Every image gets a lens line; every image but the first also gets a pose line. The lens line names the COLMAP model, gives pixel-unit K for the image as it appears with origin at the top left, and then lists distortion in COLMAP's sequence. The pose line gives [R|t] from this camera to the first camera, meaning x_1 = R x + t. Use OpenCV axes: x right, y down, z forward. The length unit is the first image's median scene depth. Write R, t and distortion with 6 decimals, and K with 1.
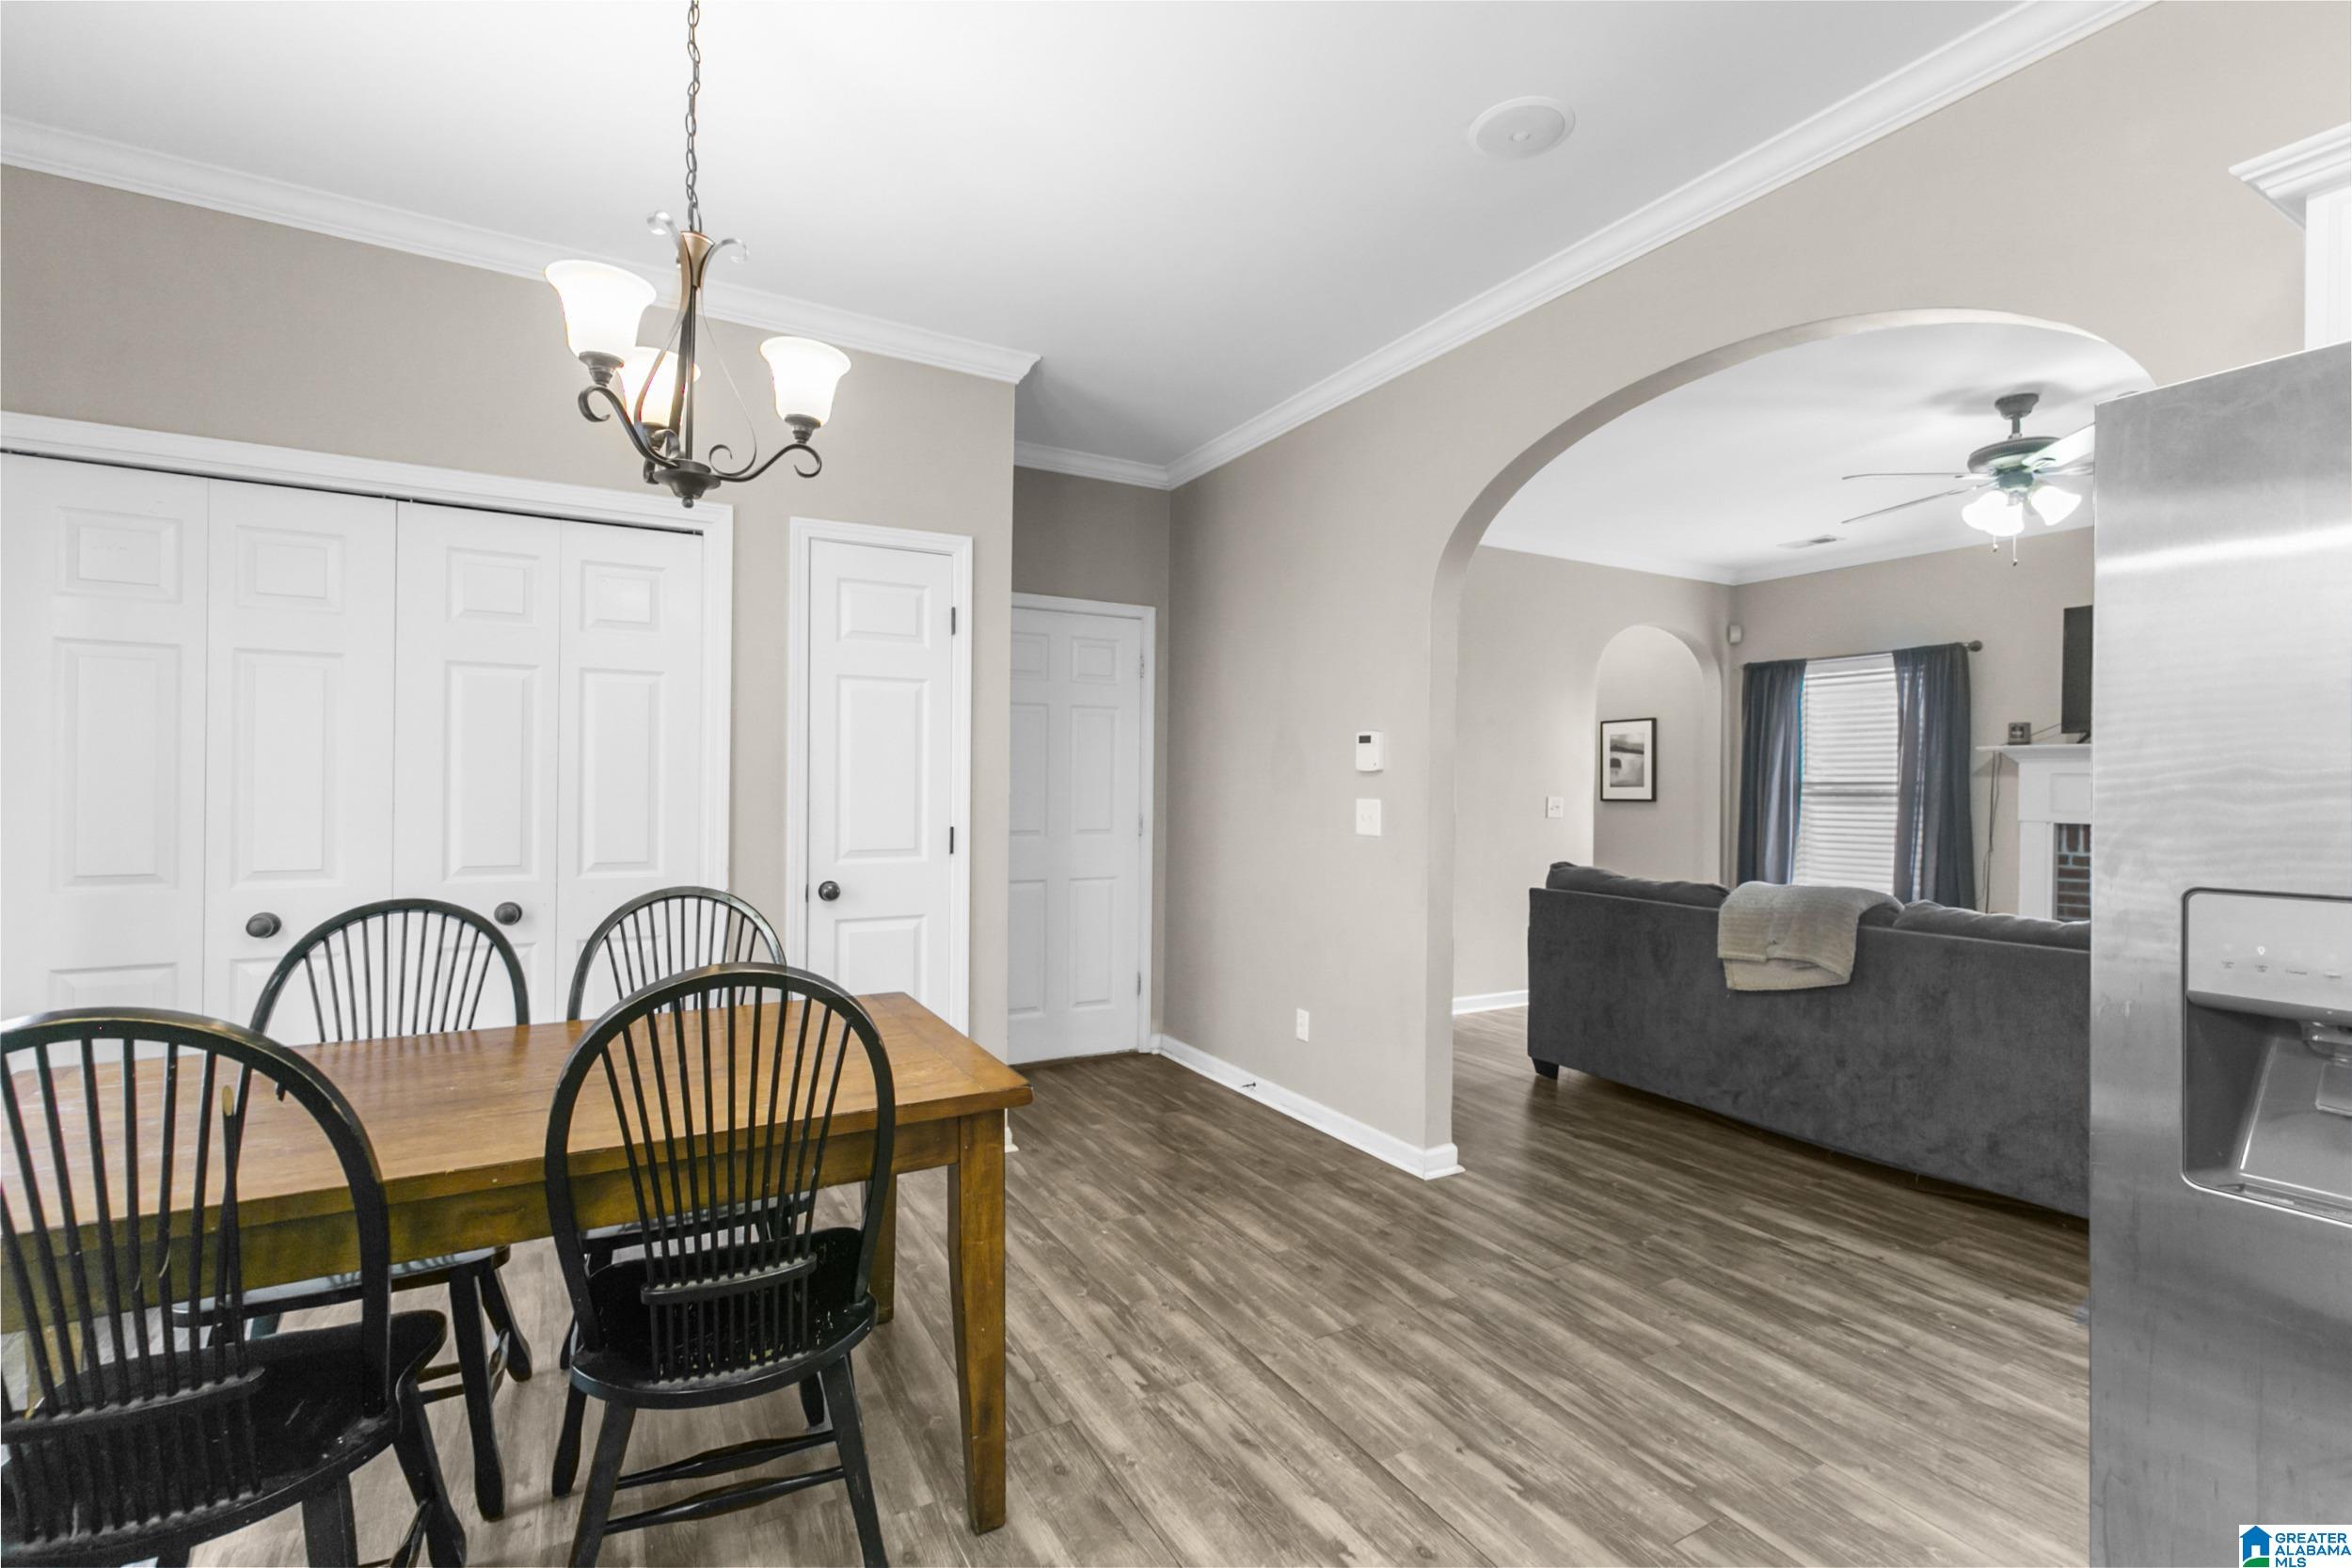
lens RADIAL K [[1041.6, 0, 1193.2], [0, 1041.6, 781.1], [0, 0, 1]] dist [0.001141, -0.001260]
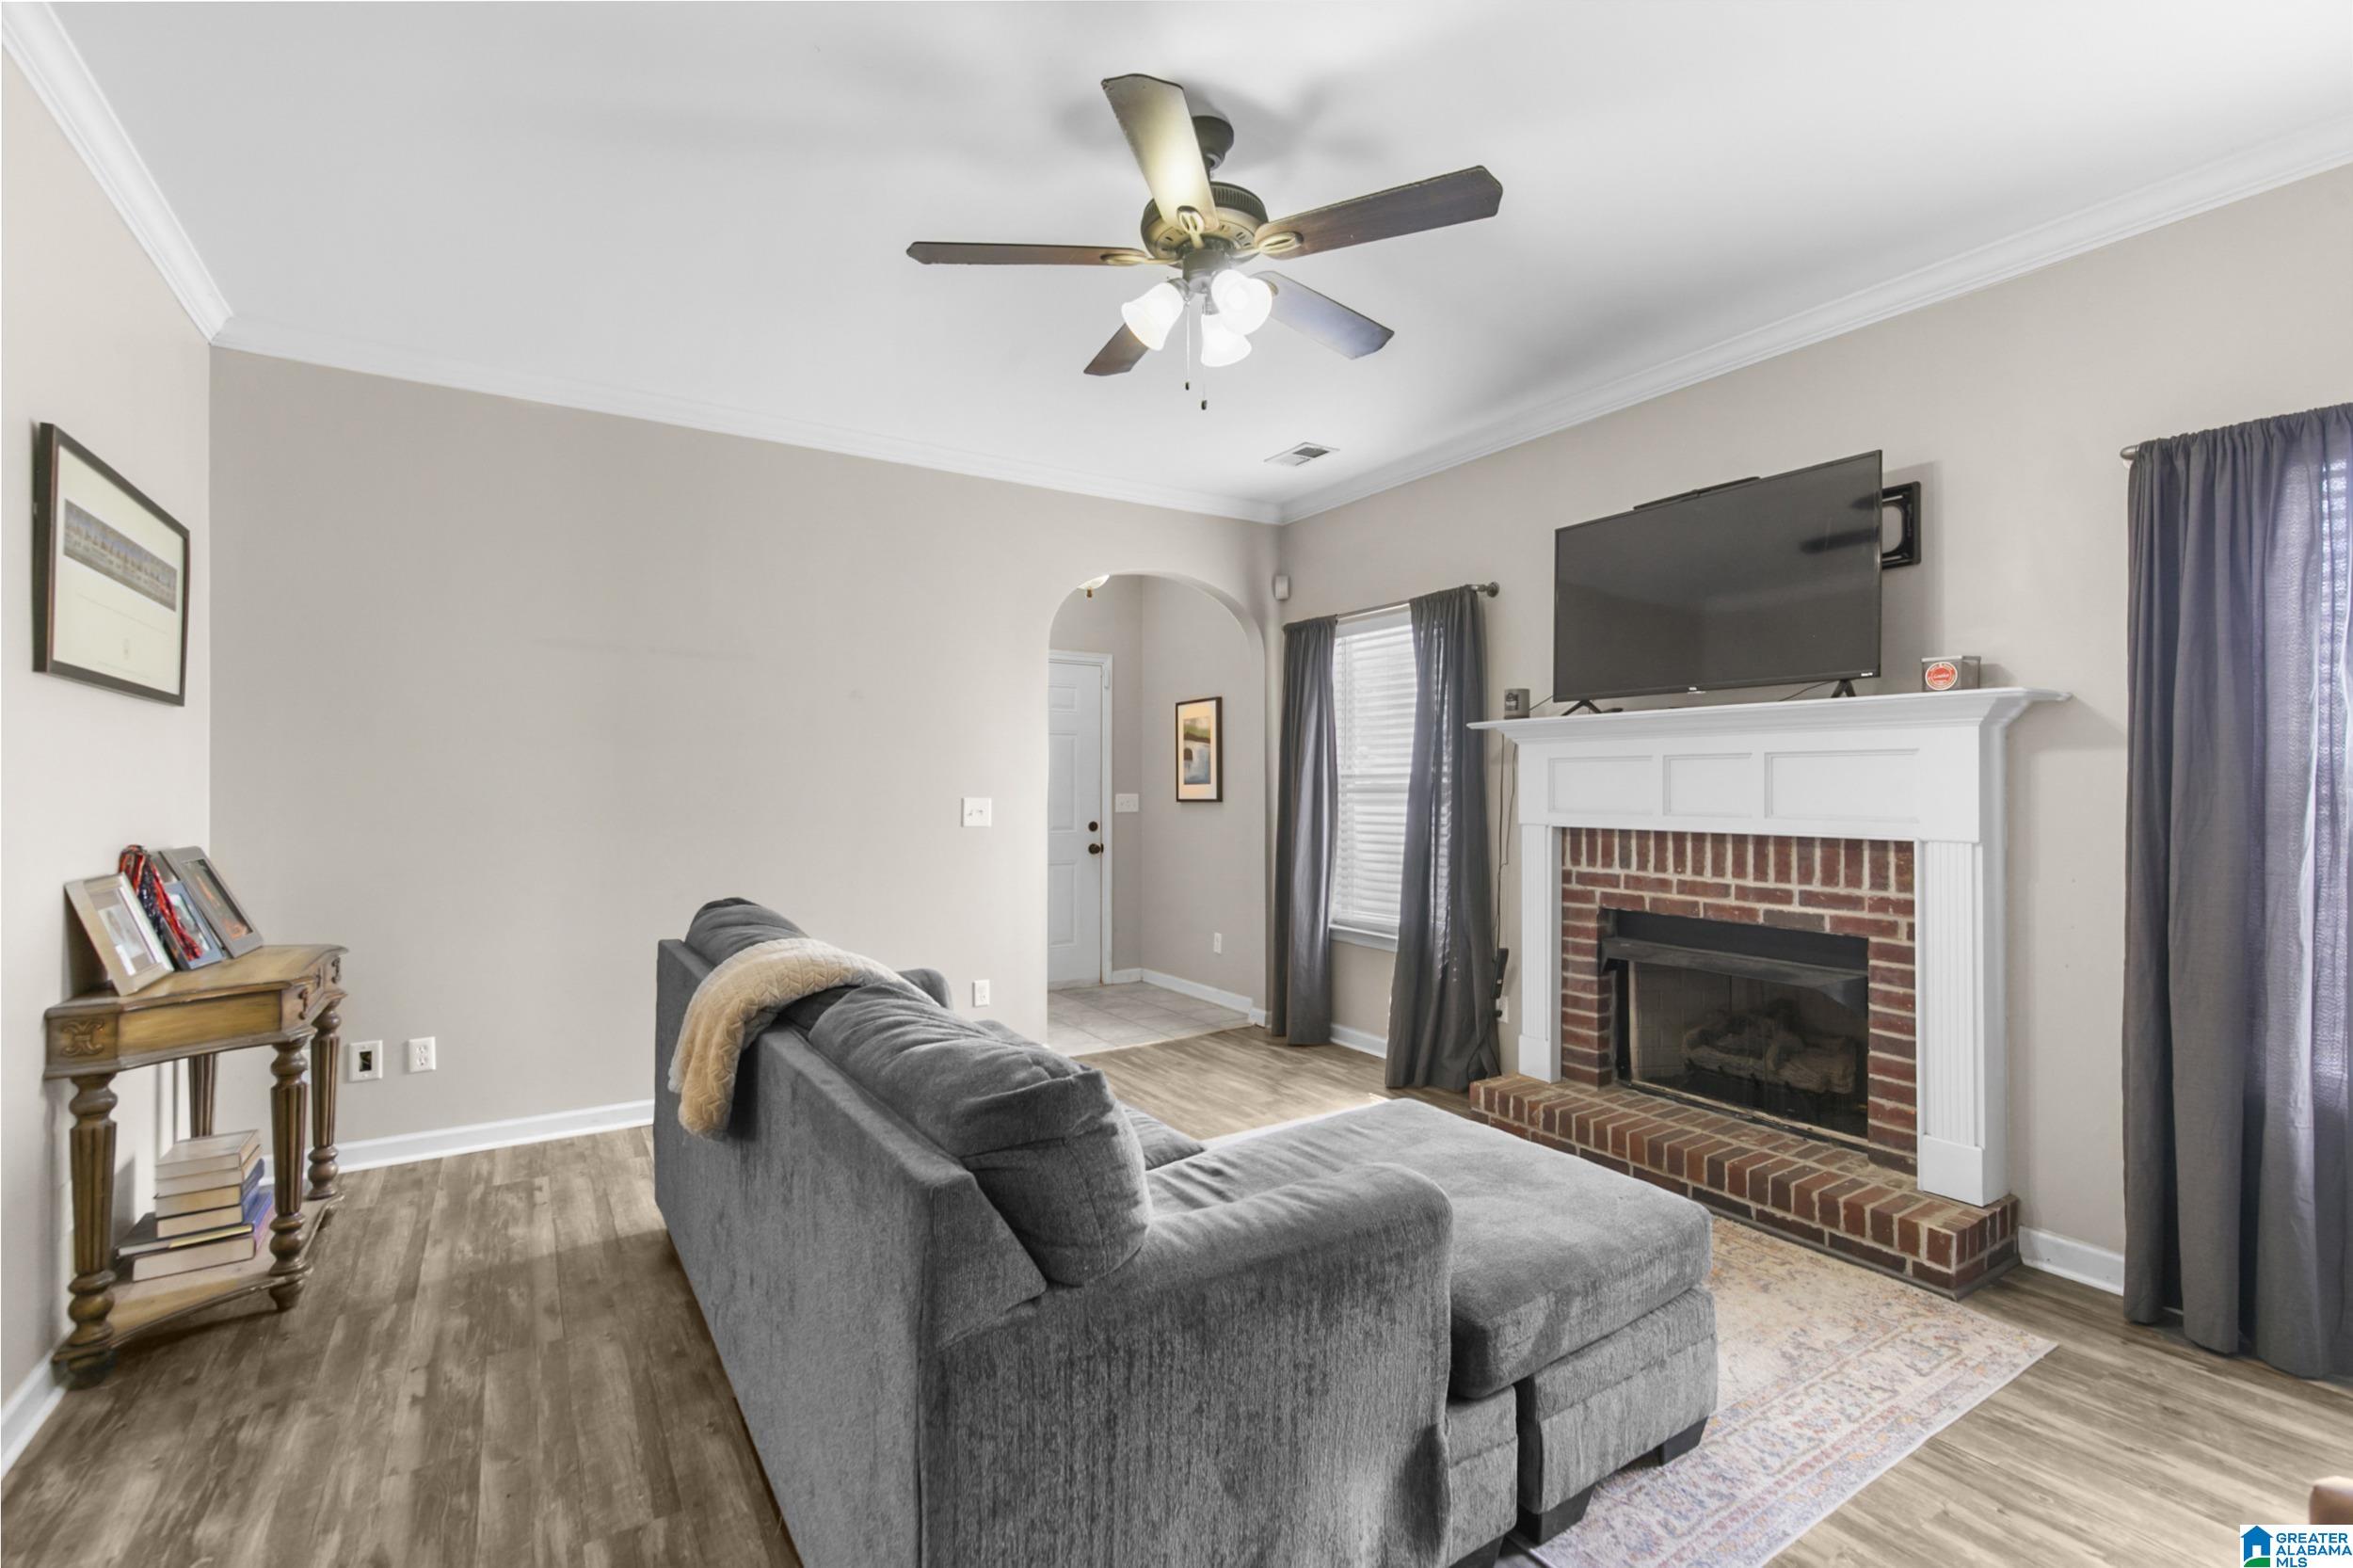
lens RADIAL K [[1042.2, 0, 1193.7], [0, 1042.2, 781.1], [0, 0, 1]] dist [0.001141, -0.001260]
pose [[0.998508, -0.012352, 0.053199, 0.462147], [0.012472, 0.999920, -0.001925, 0.006041], [-0.053171, 0.002586, 0.998582, 0.247517]]
